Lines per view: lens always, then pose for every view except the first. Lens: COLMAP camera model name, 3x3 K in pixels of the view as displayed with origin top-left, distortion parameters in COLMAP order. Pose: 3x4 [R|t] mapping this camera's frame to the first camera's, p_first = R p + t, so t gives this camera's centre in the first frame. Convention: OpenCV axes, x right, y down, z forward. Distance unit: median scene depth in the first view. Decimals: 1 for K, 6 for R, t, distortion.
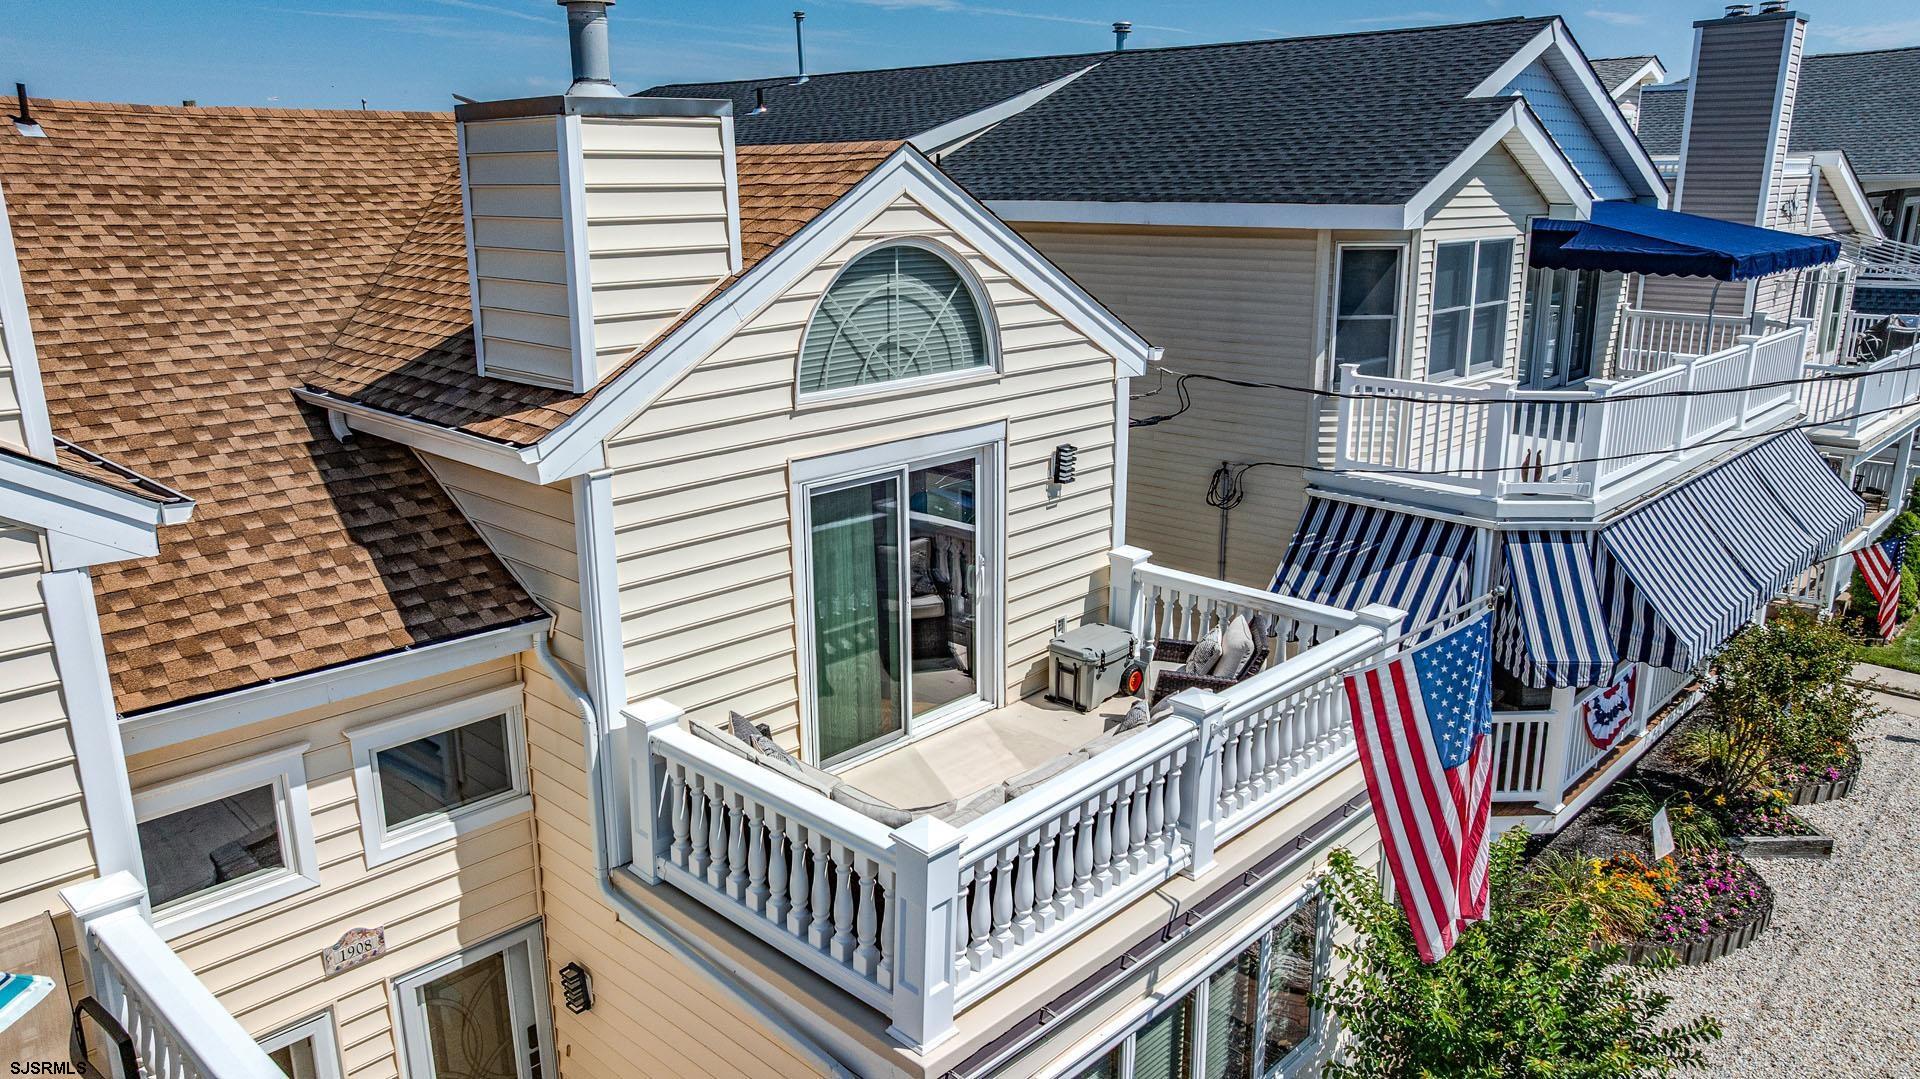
lens RADIAL K [[1345.0, 0, 961.4], [0, 1345.0, 531.3], [0, 0, 1]] dist [-0.018484, 0.004813]
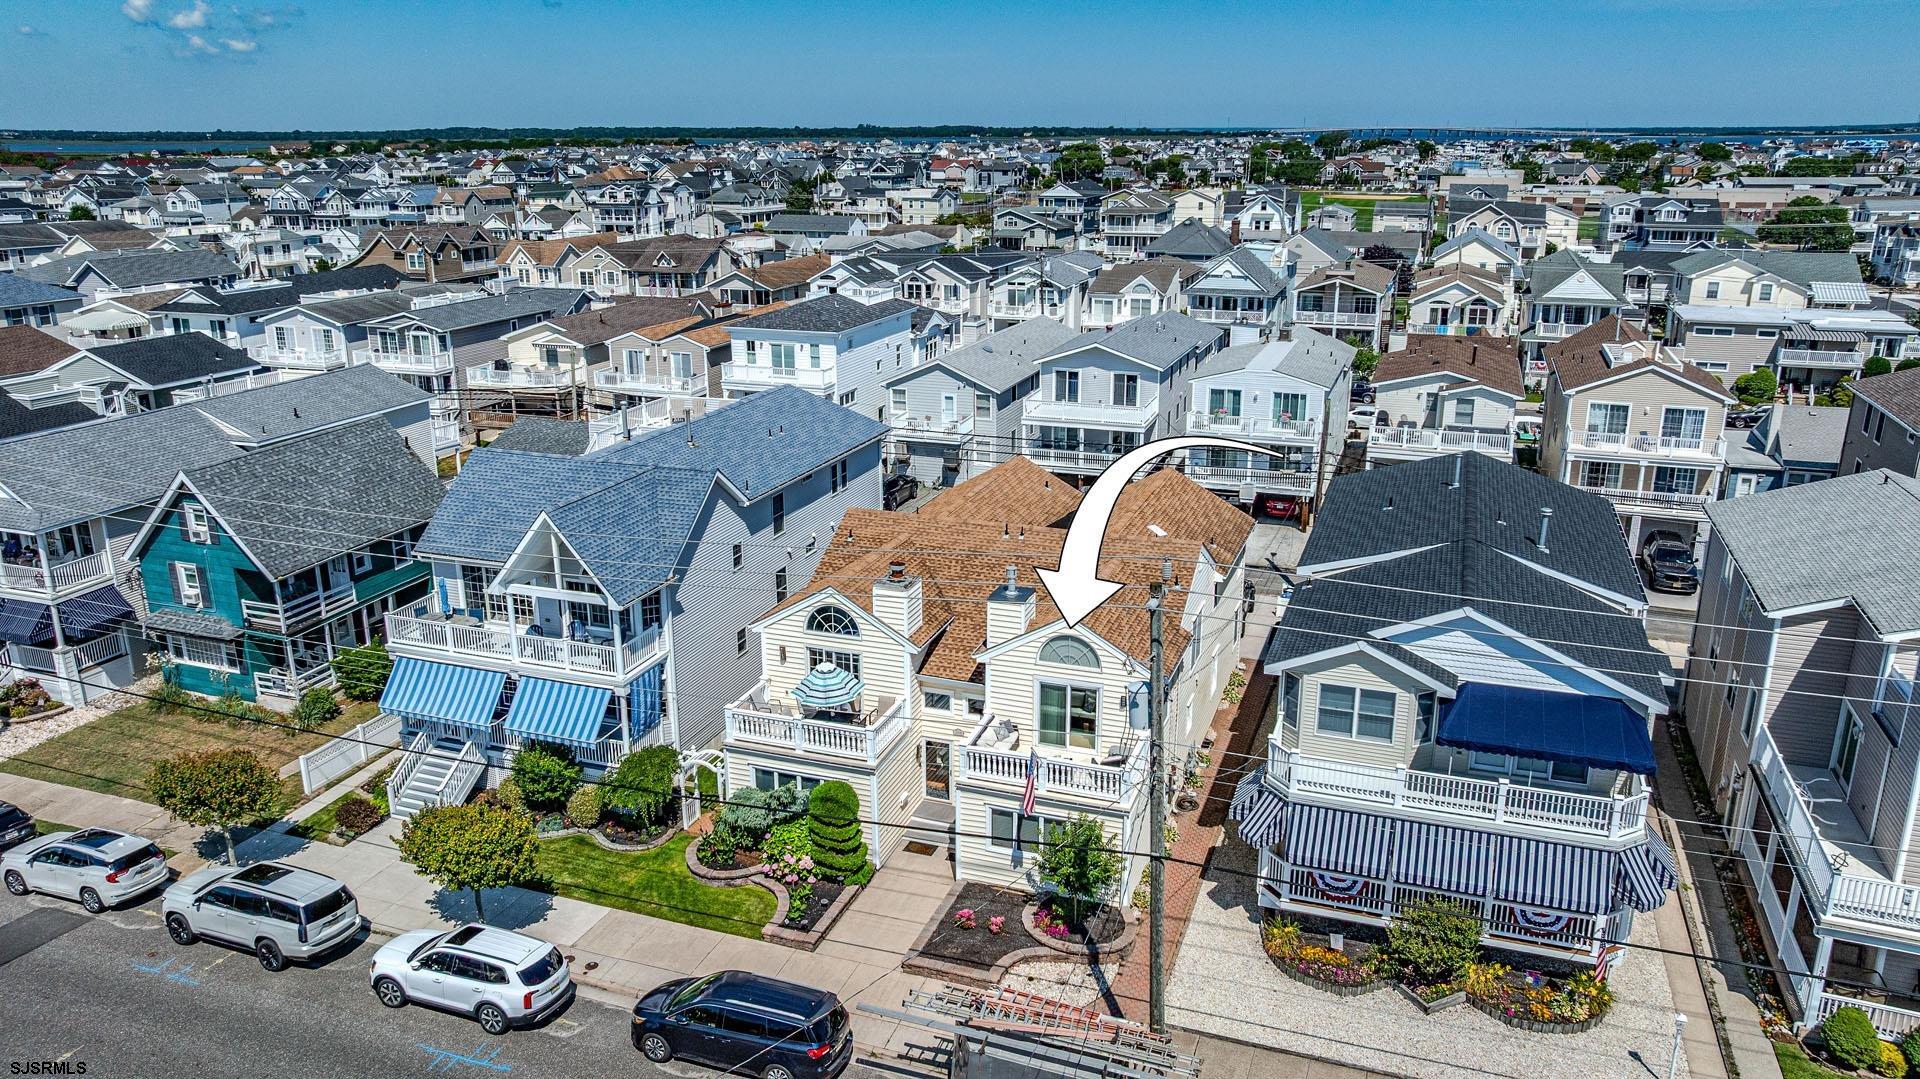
lens RADIAL K [[1345.0, 0, 965.4], [0, 1345.0, 535.7], [0, 0, 1]] dist [-0.018484, 0.004813]
pose [[0.398570, 0.265181, -0.877964, 3.406523], [-0.233507, 0.955081, 0.182468, -1.190300], [0.886914, 0.132284, 0.442588, -1.194087]]
